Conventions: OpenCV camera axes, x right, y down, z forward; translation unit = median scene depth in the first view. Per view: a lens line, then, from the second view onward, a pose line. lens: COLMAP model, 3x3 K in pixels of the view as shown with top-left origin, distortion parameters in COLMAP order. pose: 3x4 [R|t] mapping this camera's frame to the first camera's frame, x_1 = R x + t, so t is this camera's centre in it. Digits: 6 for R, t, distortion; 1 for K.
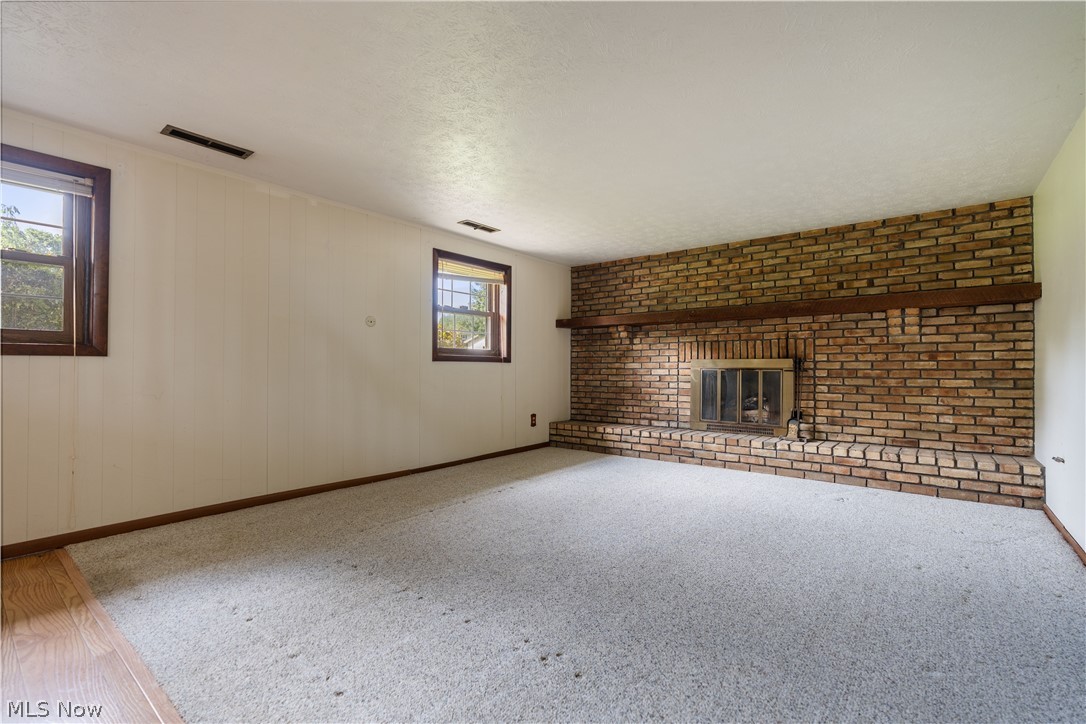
lens RADIAL K [[485.6, 0, 543.5], [0, 485.6, 364.1], [0, 0, 1]] dist [-0.002596, 0.000354]
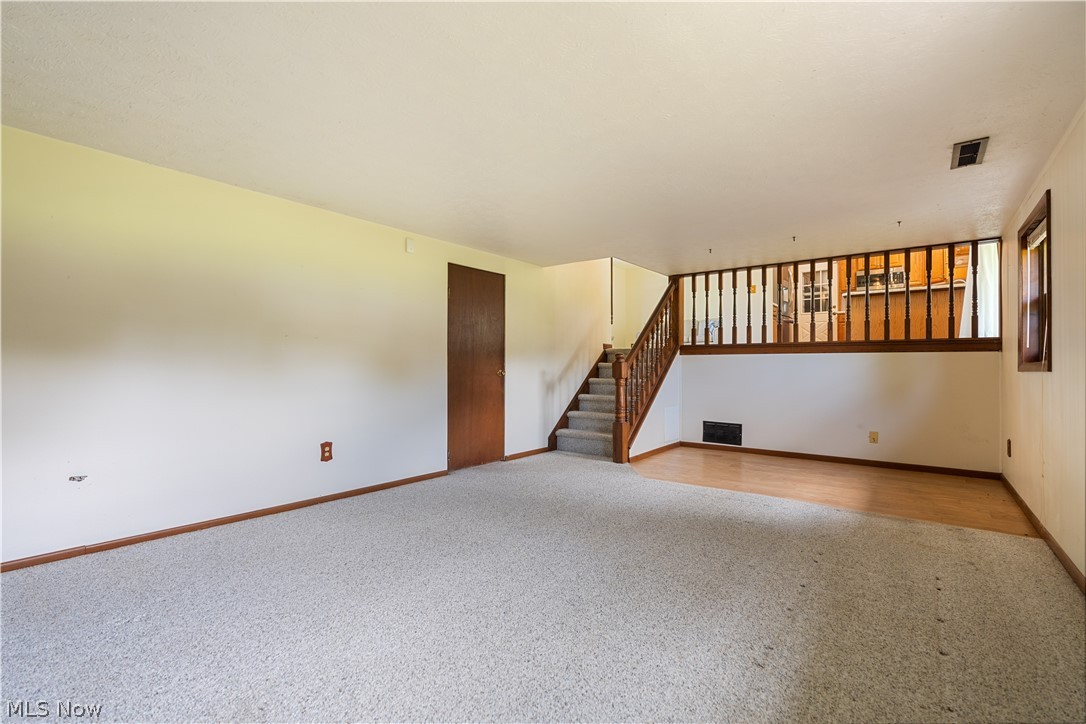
lens RADIAL K [[485.6, 0, 543.5], [0, 485.6, 364.1], [0, 0, 1]] dist [-0.002596, 0.000354]
pose [[-0.999888, -0.005321, -0.014021, 0.116641], [-0.005125, 0.999889, -0.013960, -0.007765], [0.014094, -0.013887, -0.999804, 1.232091]]
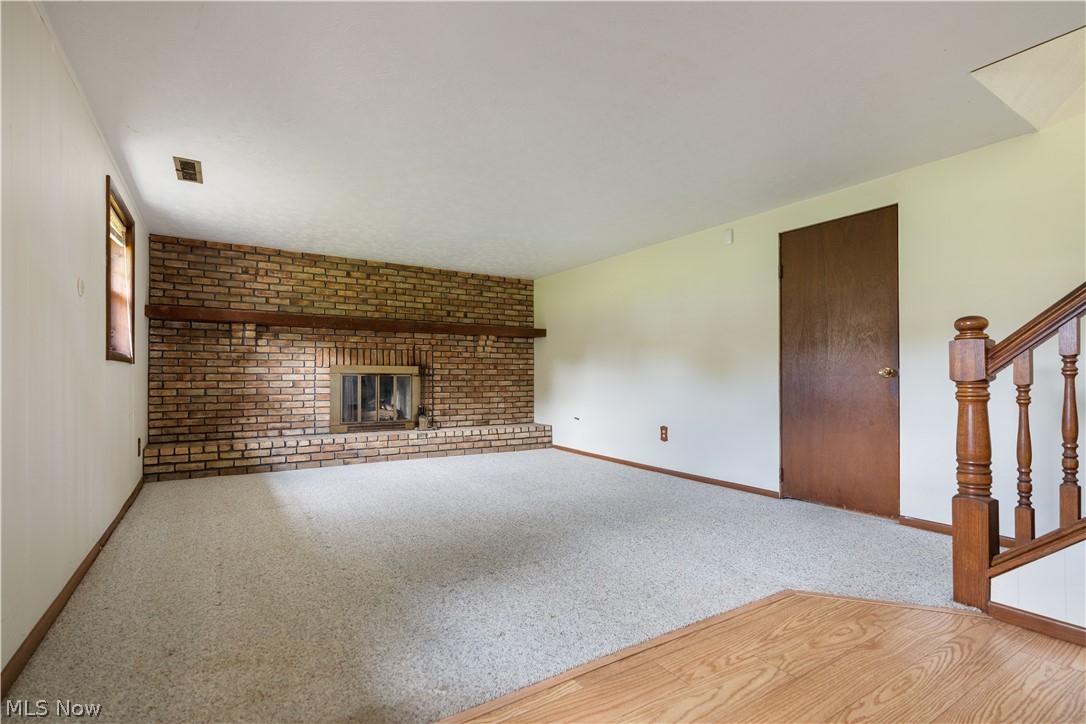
lens RADIAL K [[513.6, 0, 538.9], [0, 513.6, 373.3], [0, 0, 1]] dist [-0.003578, -0.000120]
pose [[0.327497, 0.004906, 0.944839, -0.670712], [-0.009953, 0.999949, -0.001743, 0.006698], [-0.944800, -0.008833, 0.327530, 0.277487]]
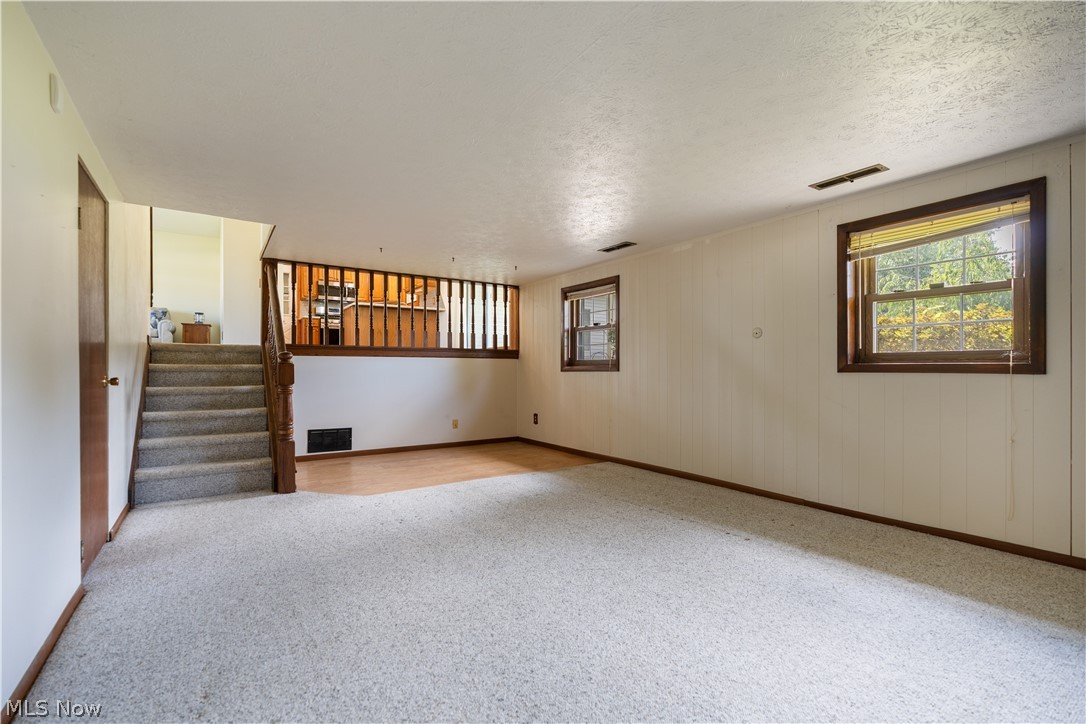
lens RADIAL K [[490.3, 0, 543.8], [0, 490.3, 371.7], [0, 0, 1]] dist [-0.000499, 0.000115]
pose [[-0.291591, 0.001656, -0.956542, 0.659386], [0.007438, 0.999972, -0.000536, -0.010566], [0.956514, -0.007271, -0.291596, 0.788371]]
